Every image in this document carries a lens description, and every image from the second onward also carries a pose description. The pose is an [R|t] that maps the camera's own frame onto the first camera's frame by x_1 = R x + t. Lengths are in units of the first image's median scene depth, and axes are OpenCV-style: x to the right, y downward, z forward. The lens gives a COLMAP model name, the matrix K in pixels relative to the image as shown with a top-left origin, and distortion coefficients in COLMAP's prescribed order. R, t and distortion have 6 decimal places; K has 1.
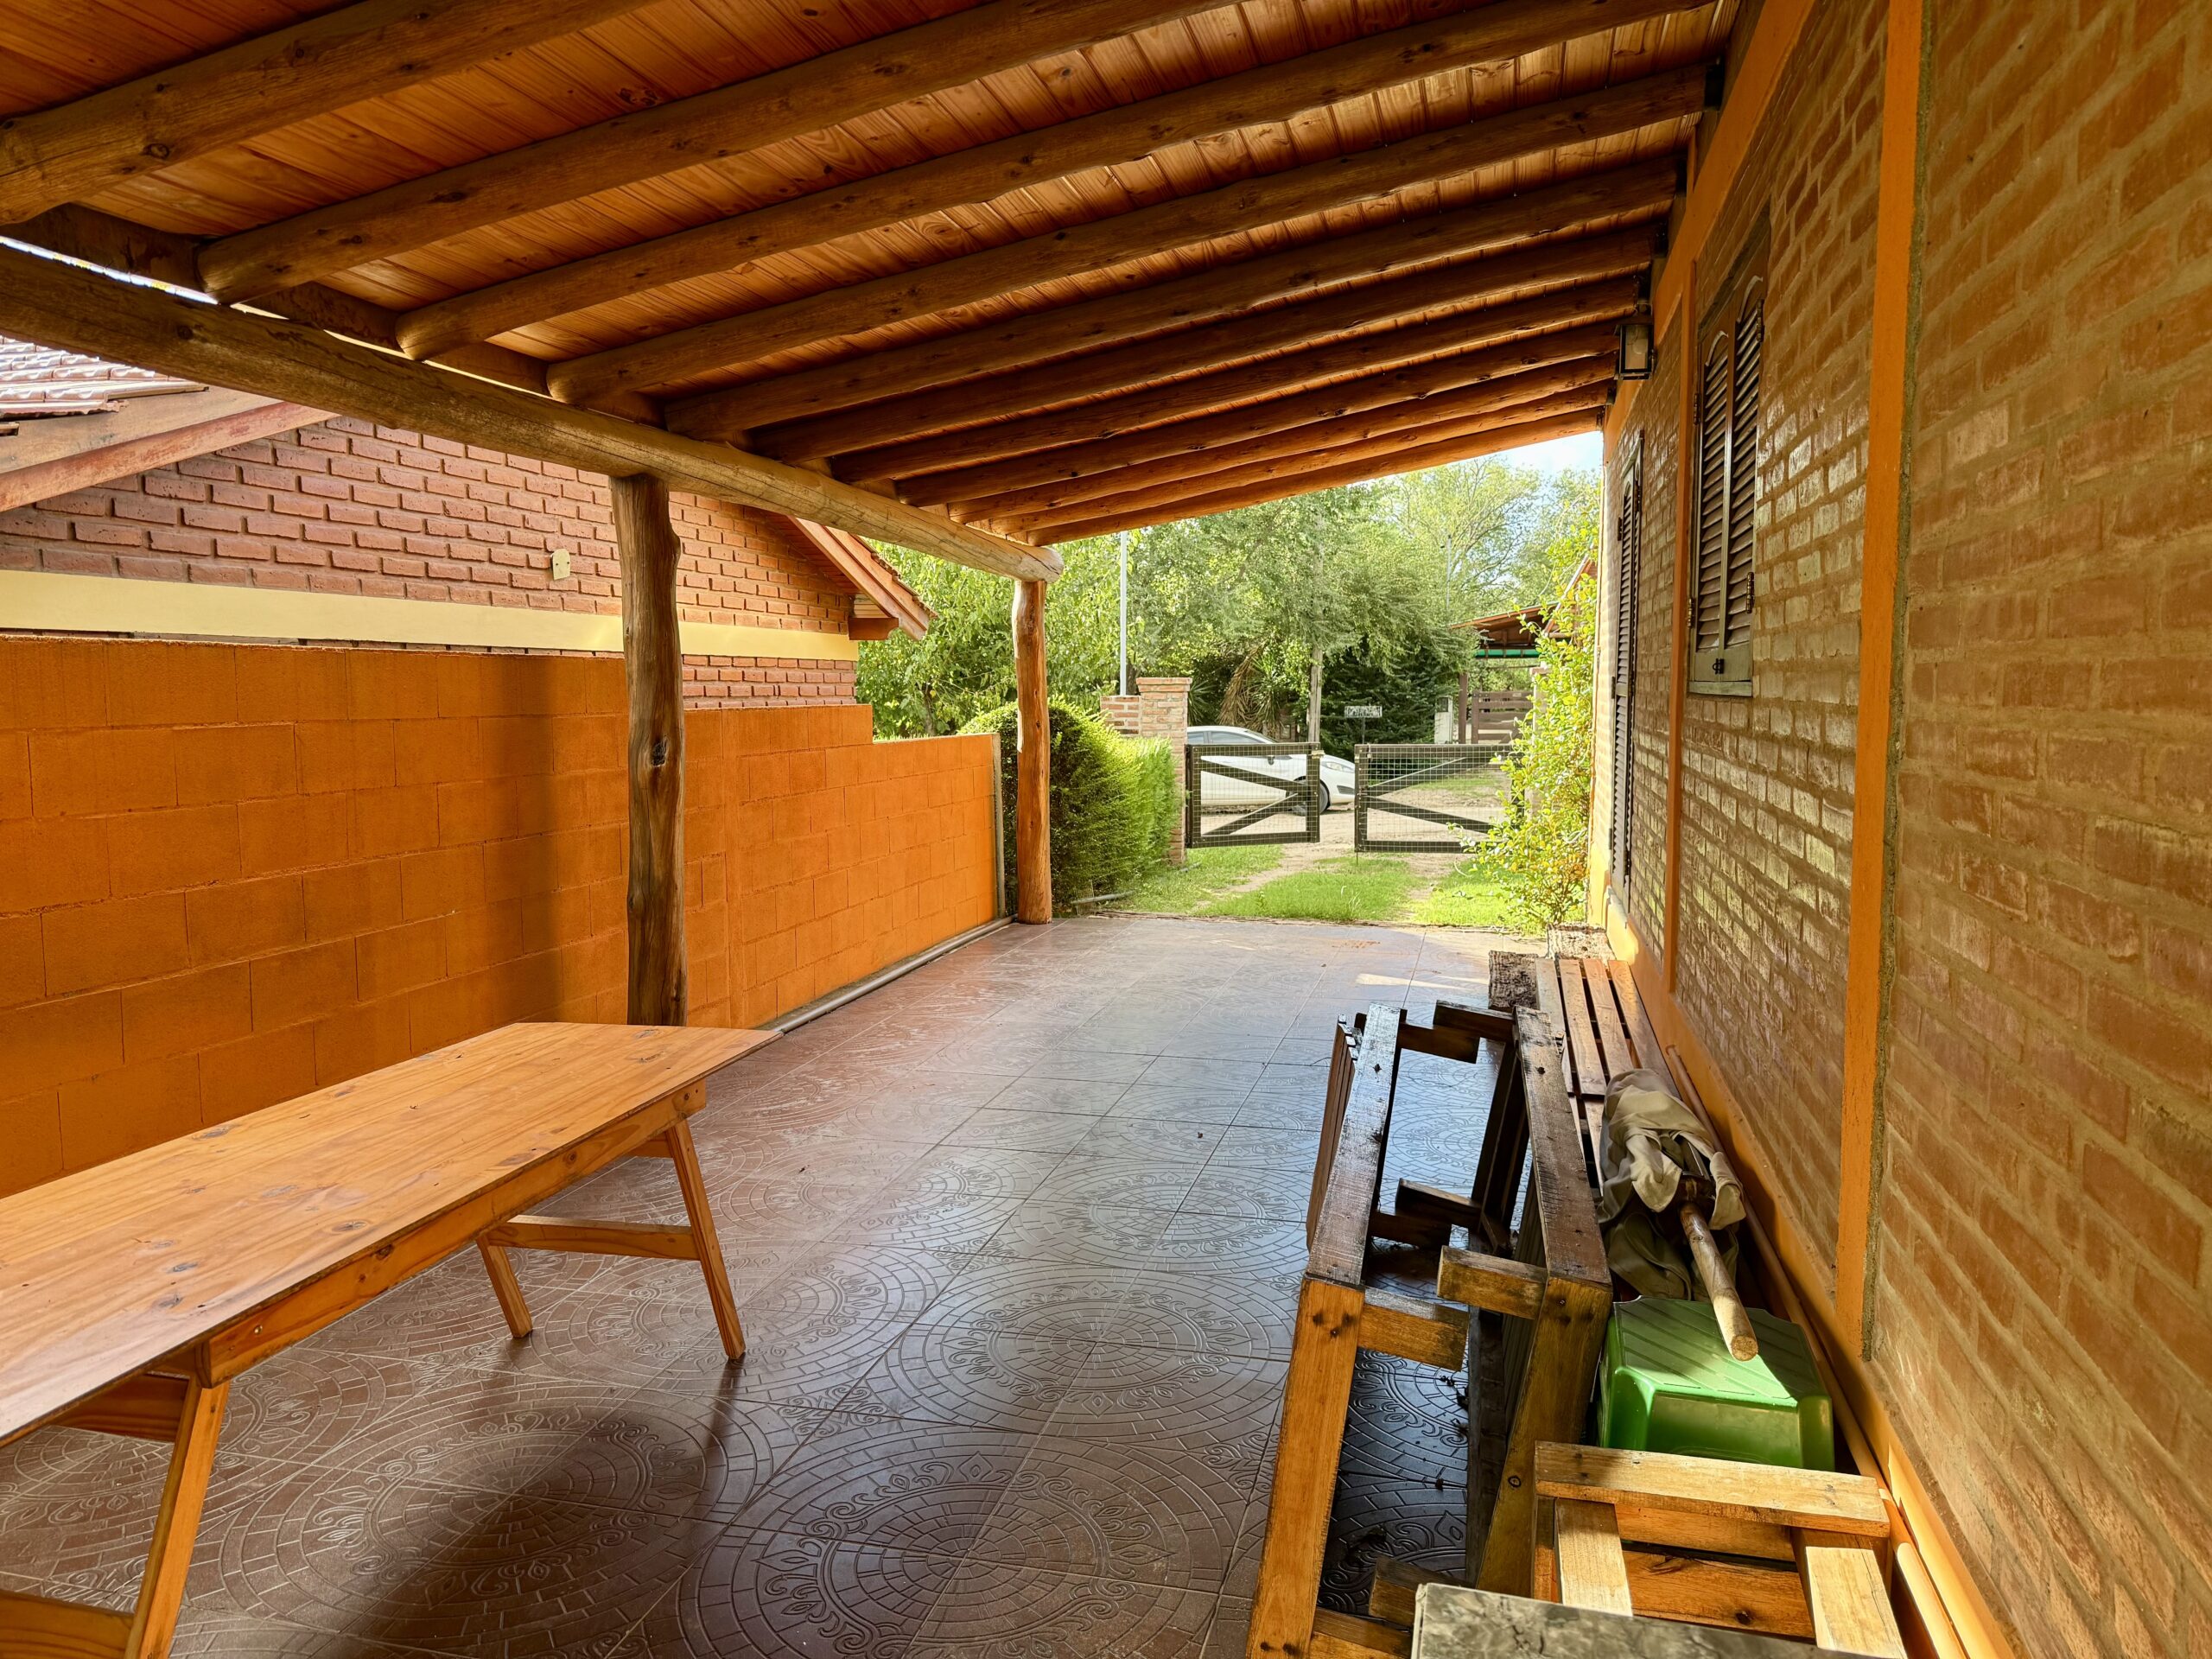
lens RADIAL K [[1527.1, 0, 1113.4], [0, 1527.1, 832.5], [0, 0, 1]] dist [0.142345, -0.229122]
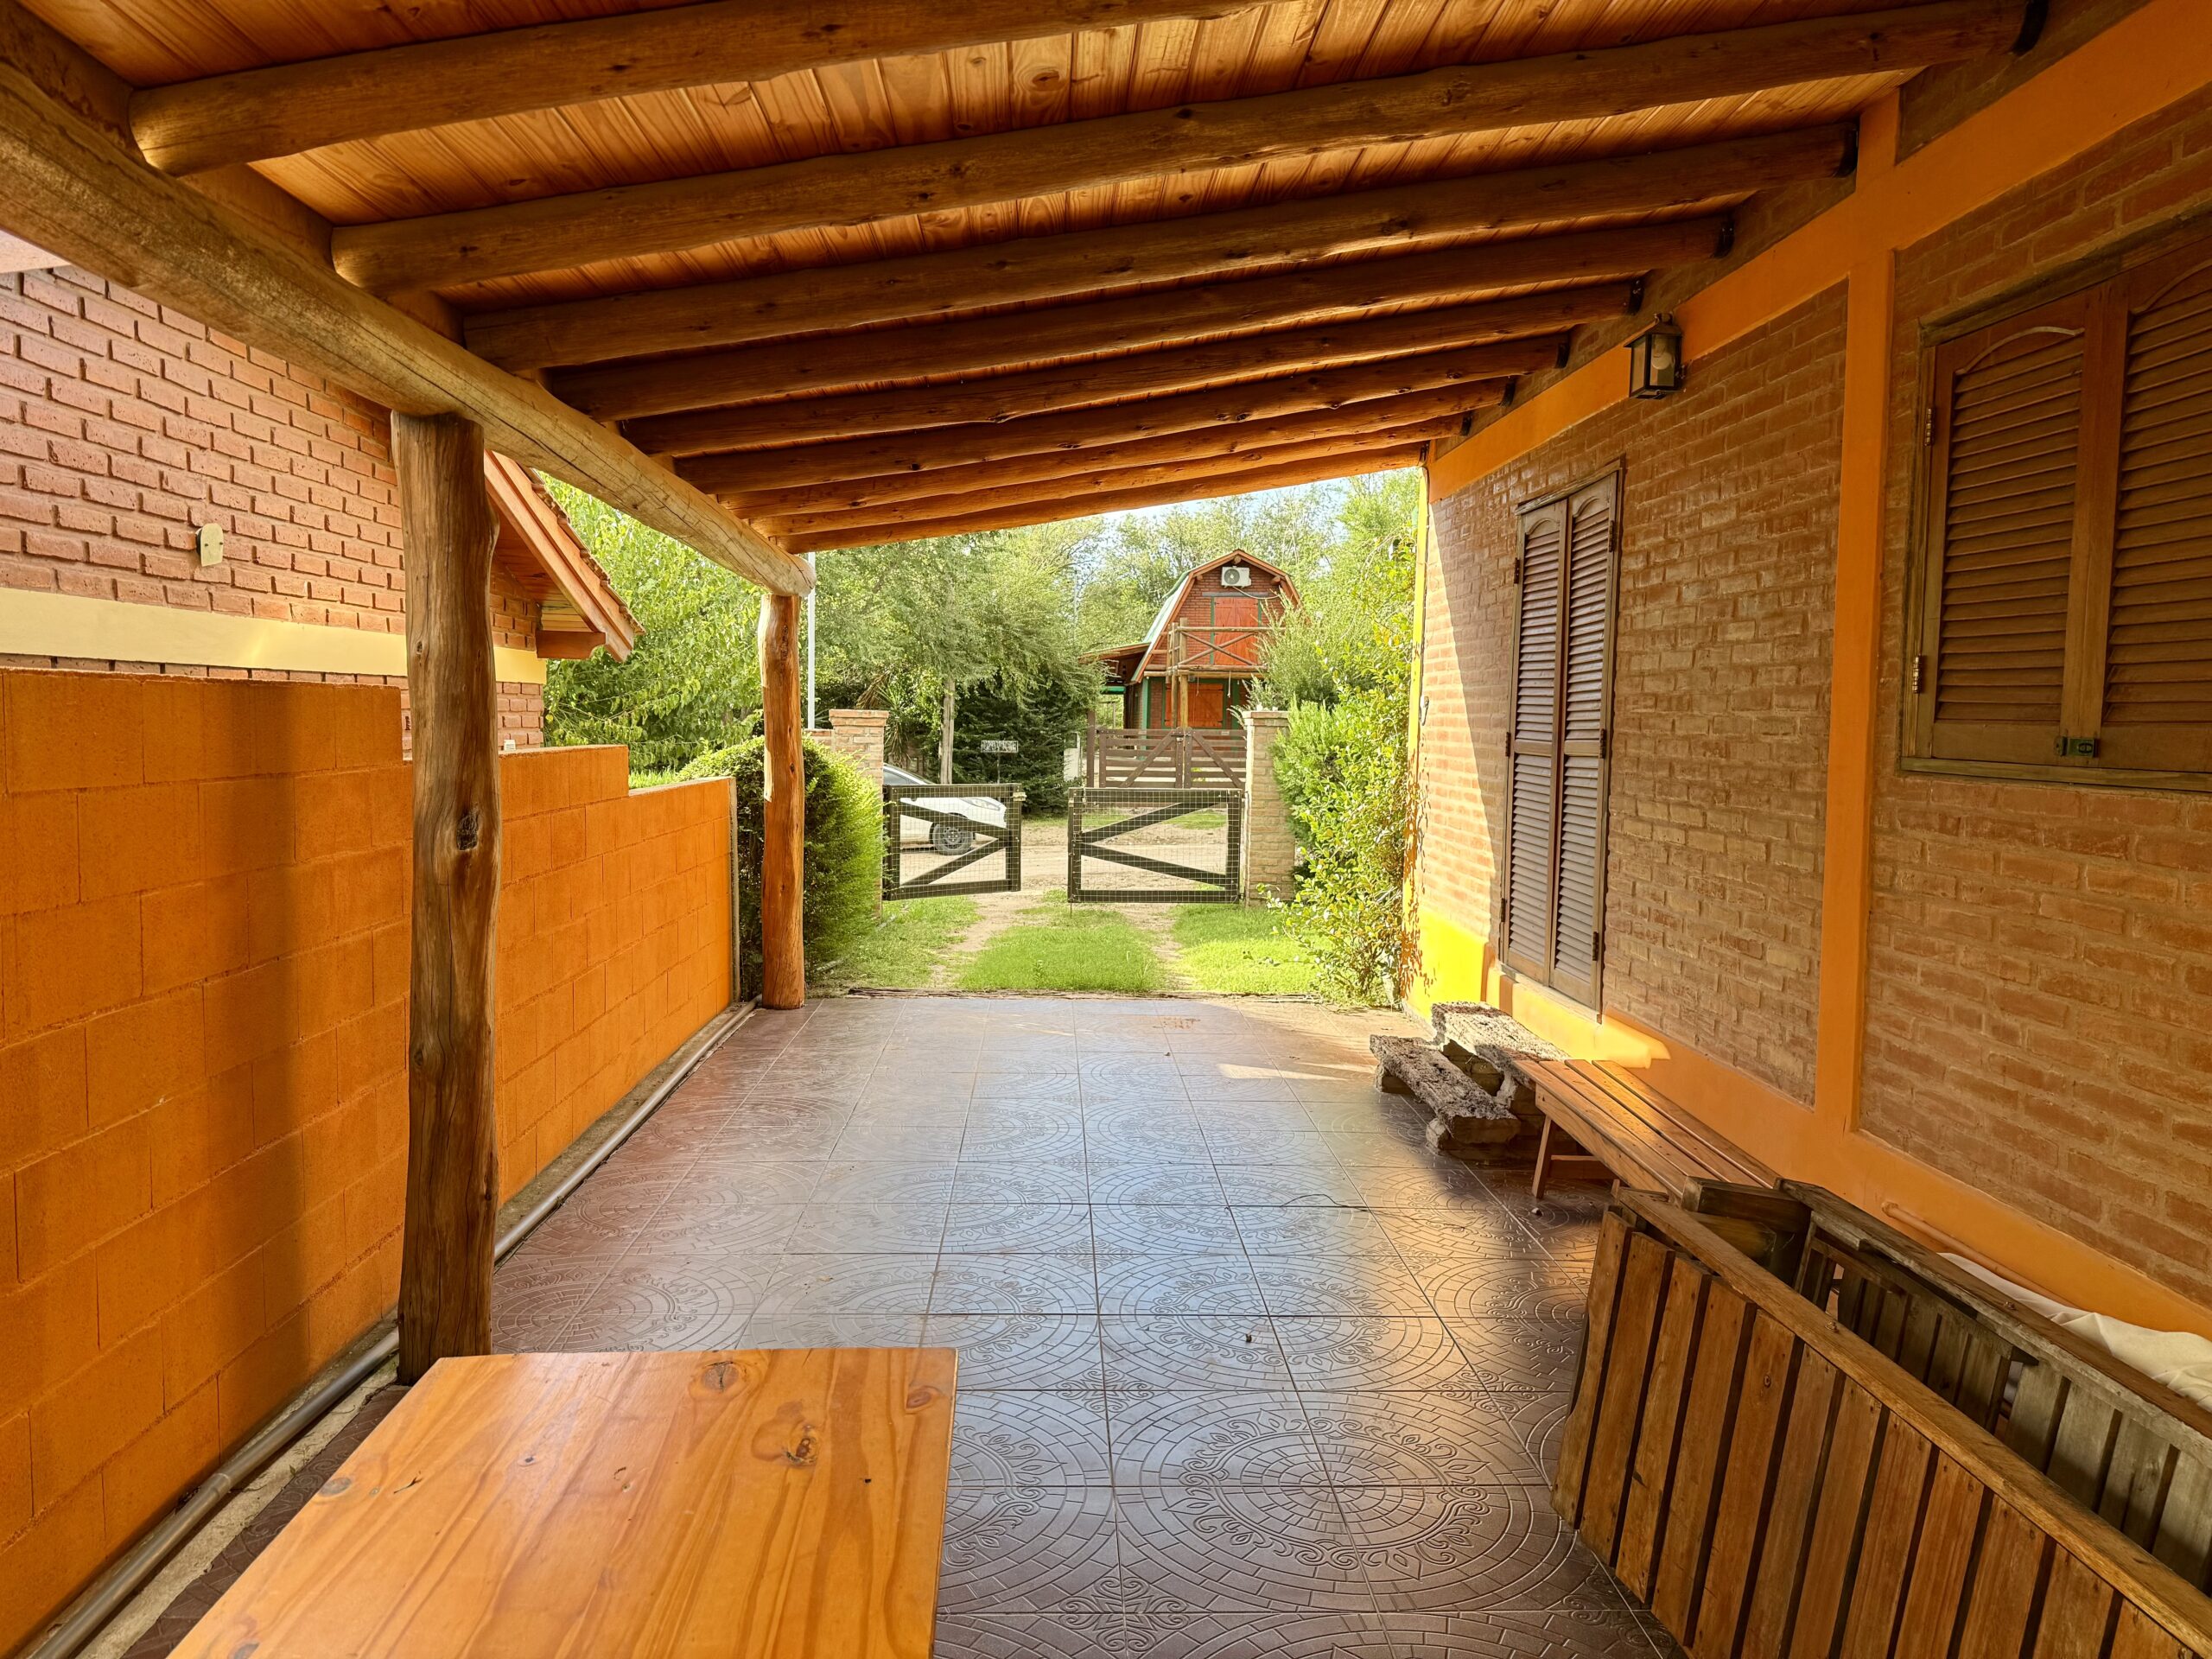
lens RADIAL K [[1521.1, 0, 1106.0], [0, 1521.1, 829.5], [0, 0, 1]] dist [0.071983, -0.069841]
pose [[0.958313, -0.000297, 0.285722, -0.122721], [0.005770, 0.999816, -0.018314, -0.021370], [-0.285664, 0.019199, 0.958138, 0.159187]]
